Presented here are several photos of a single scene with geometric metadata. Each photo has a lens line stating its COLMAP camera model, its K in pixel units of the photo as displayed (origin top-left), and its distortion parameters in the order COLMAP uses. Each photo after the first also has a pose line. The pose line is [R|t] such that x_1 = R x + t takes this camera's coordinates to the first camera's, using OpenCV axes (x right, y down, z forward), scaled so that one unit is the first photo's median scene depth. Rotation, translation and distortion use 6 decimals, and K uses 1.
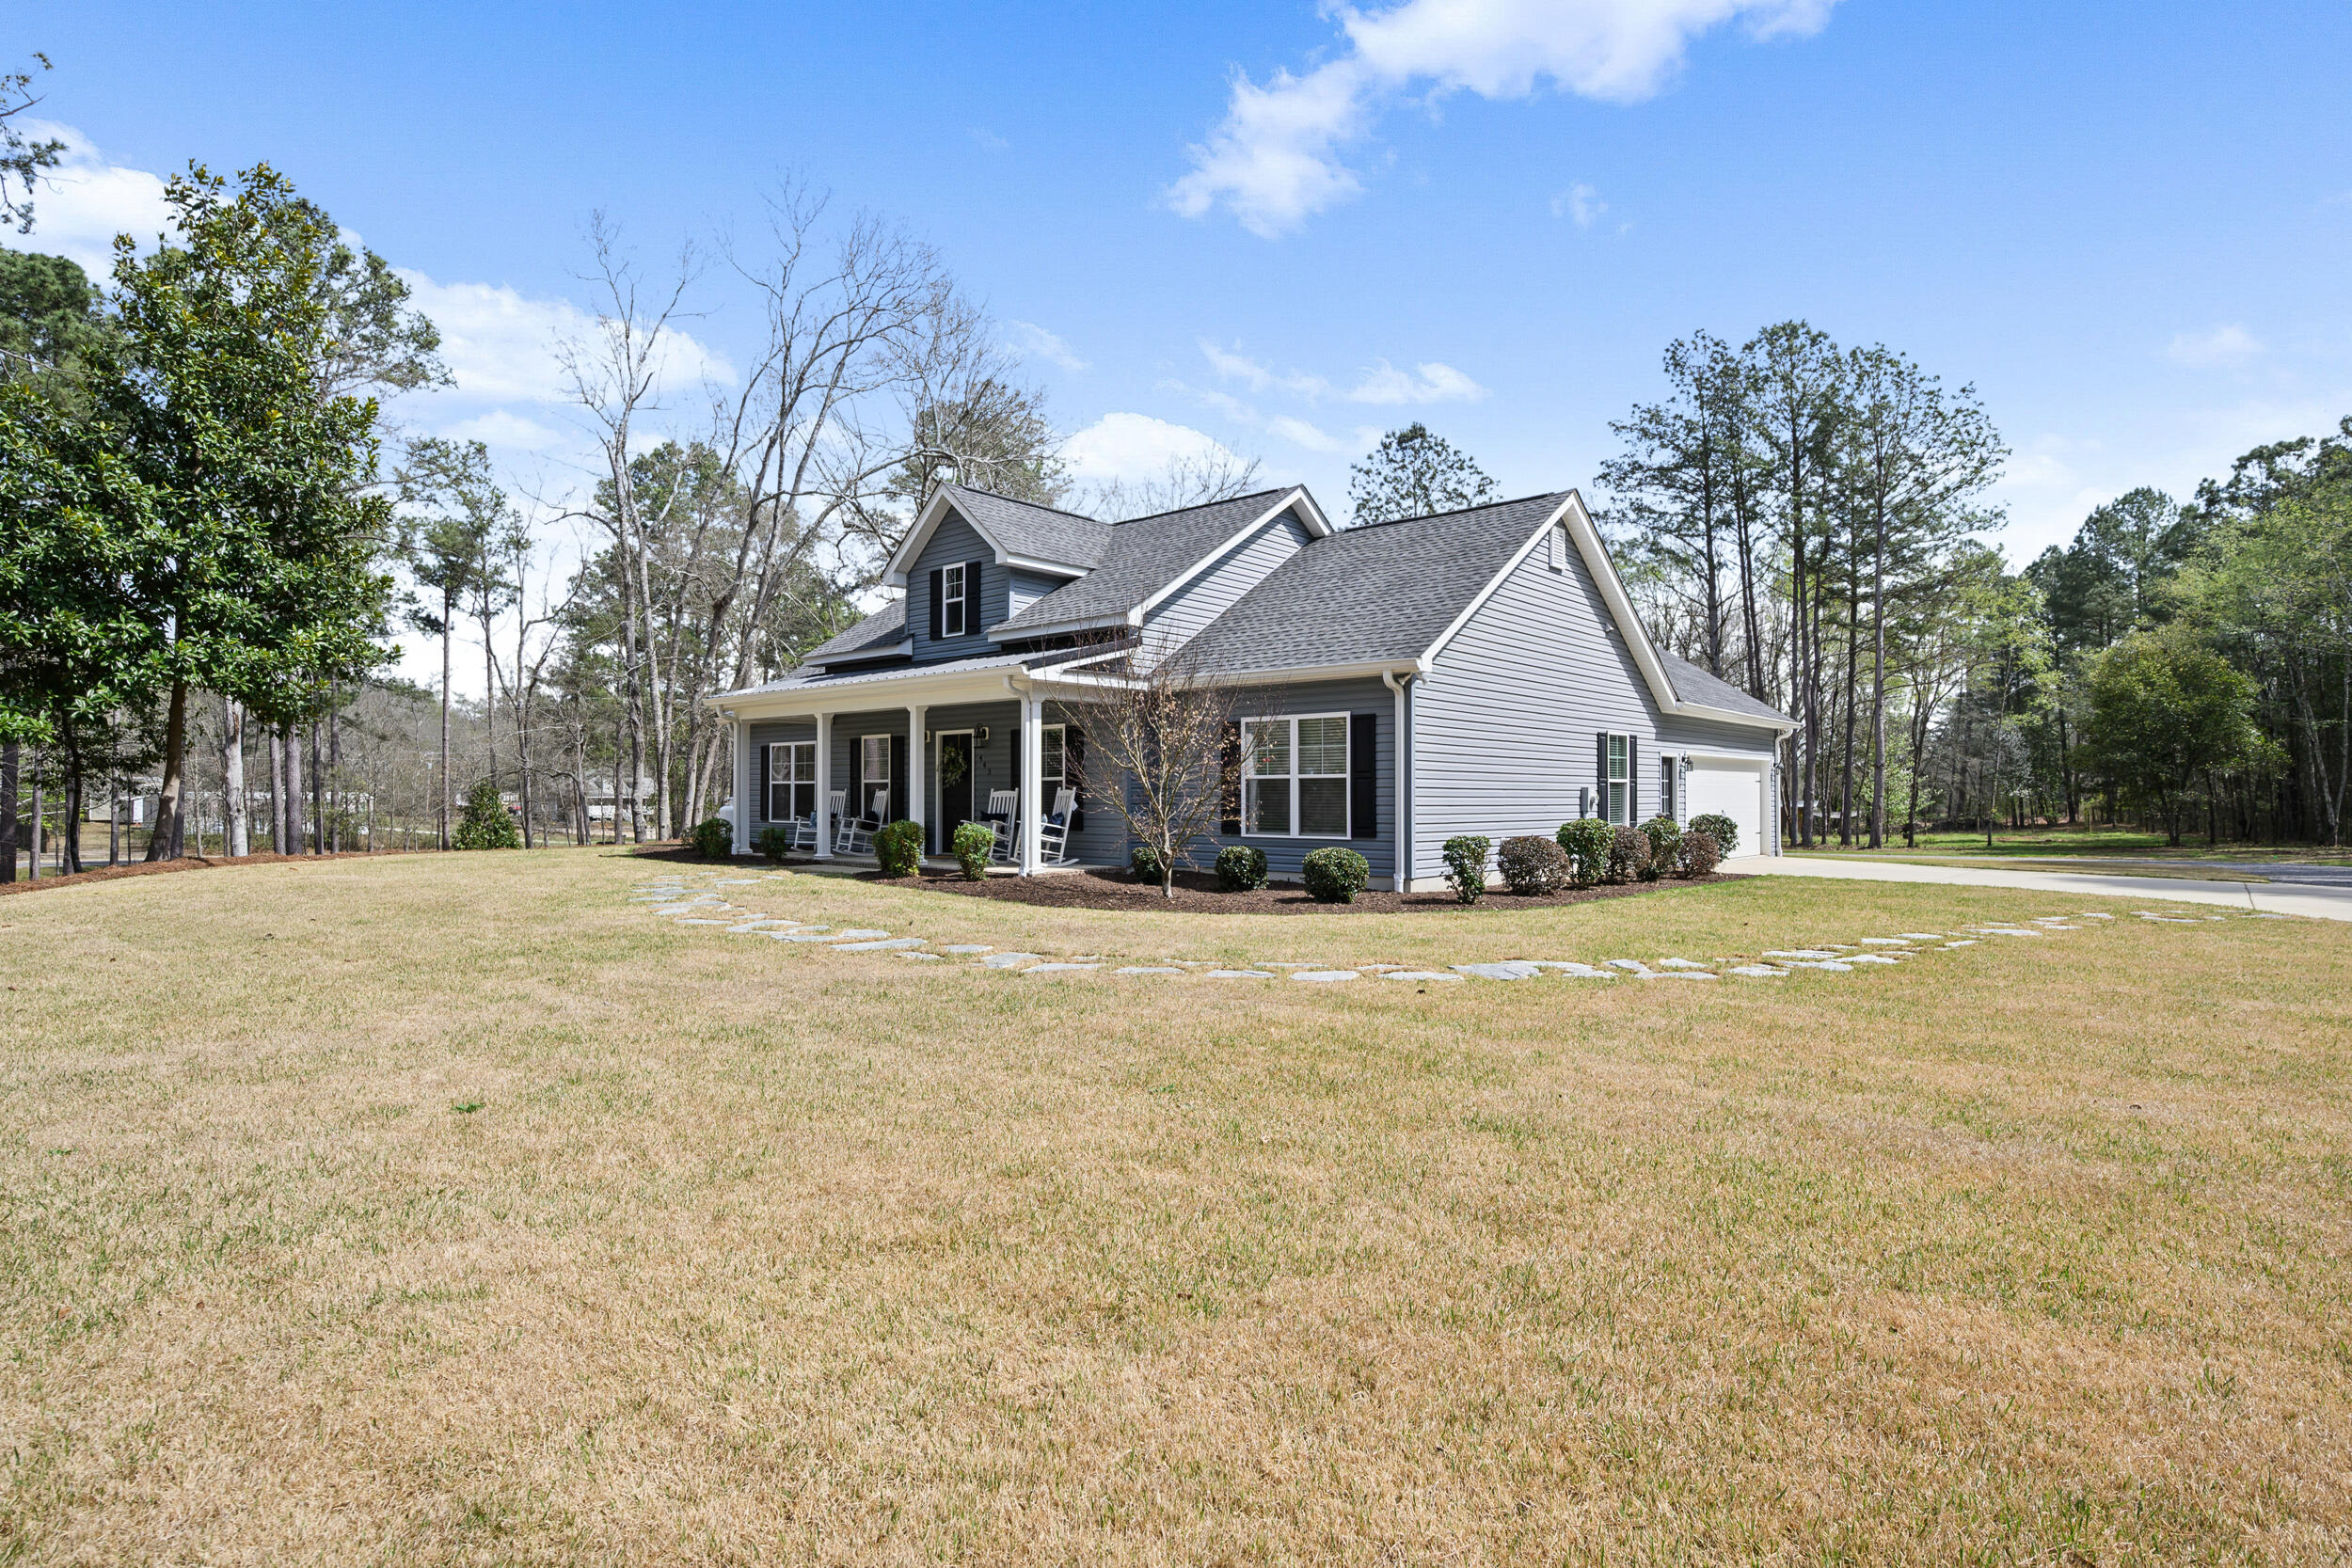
lens RADIAL K [[1188.7, 0, 1176.0], [0, 1188.7, 784.0], [0, 0, 1]] dist [-0.000551, 0.000048]
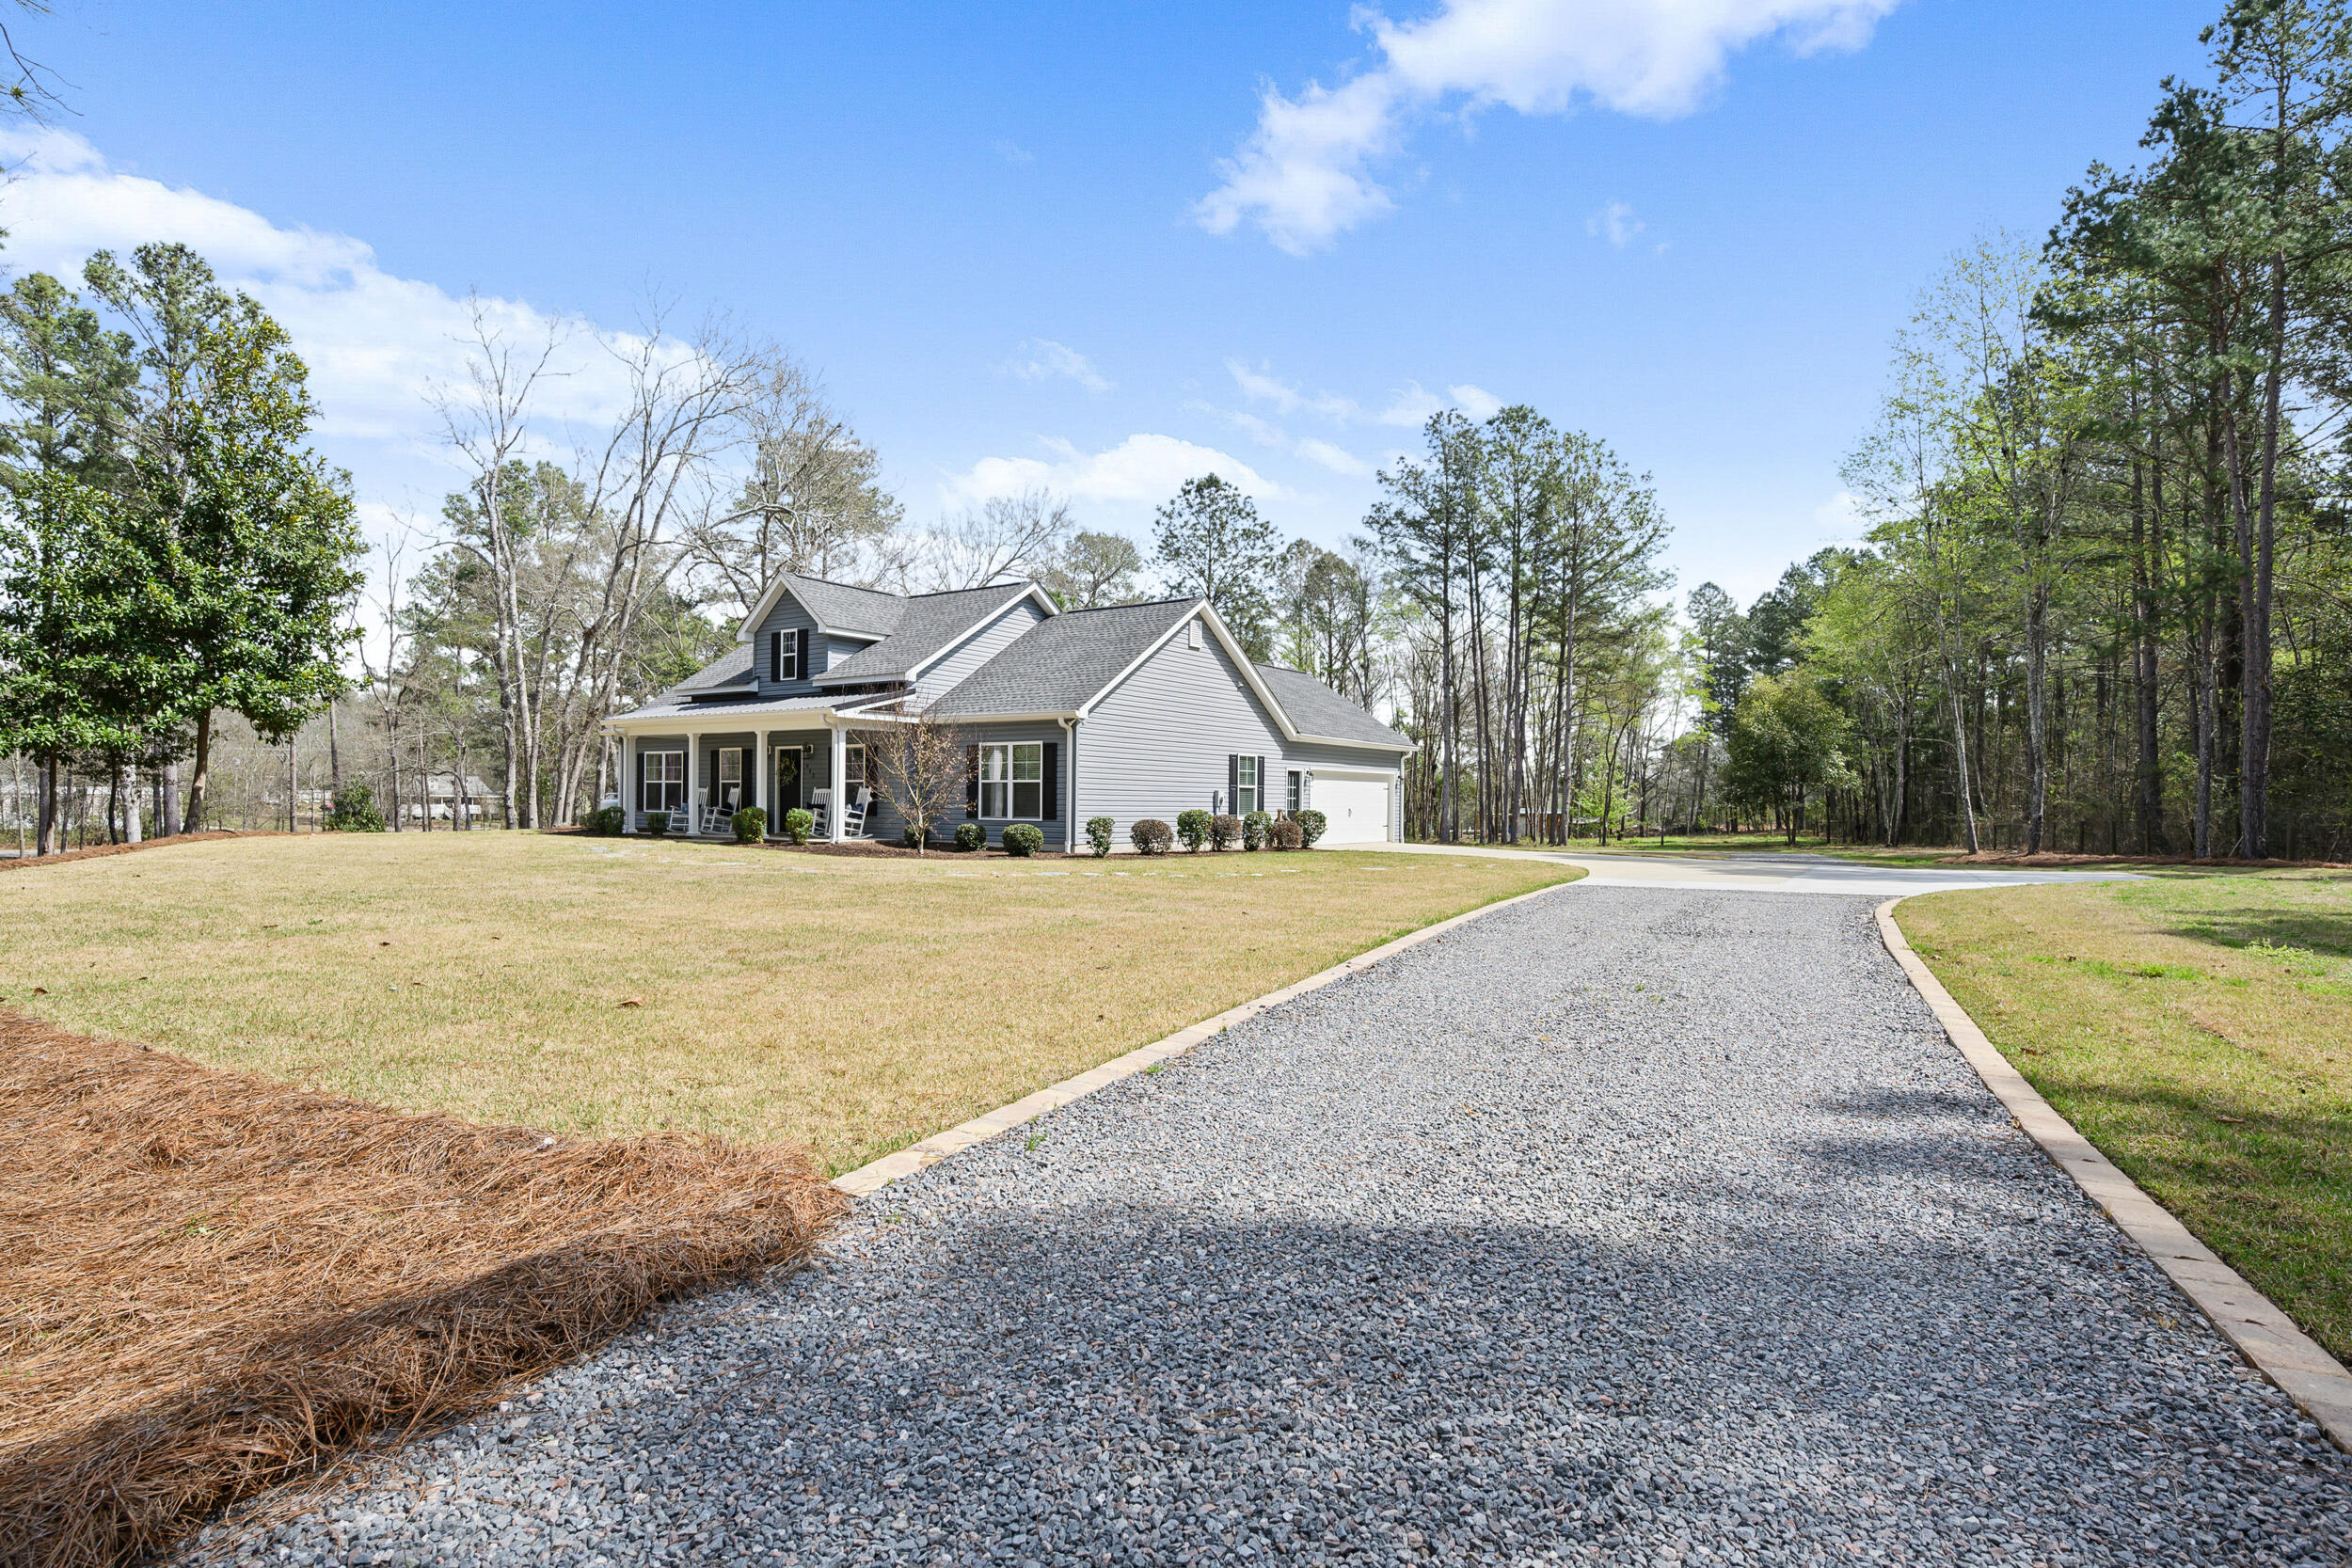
lens RADIAL K [[1213.6, 0, 1166.1], [0, 1213.6, 810.6], [0, 0, 1]] dist [0.015790, -0.000475]
pose [[0.993943, 0.008596, 0.109559, 0.106623], [-0.010456, 0.999811, 0.016417, 0.003416], [-0.109398, -0.017463, 0.993845, -0.510499]]
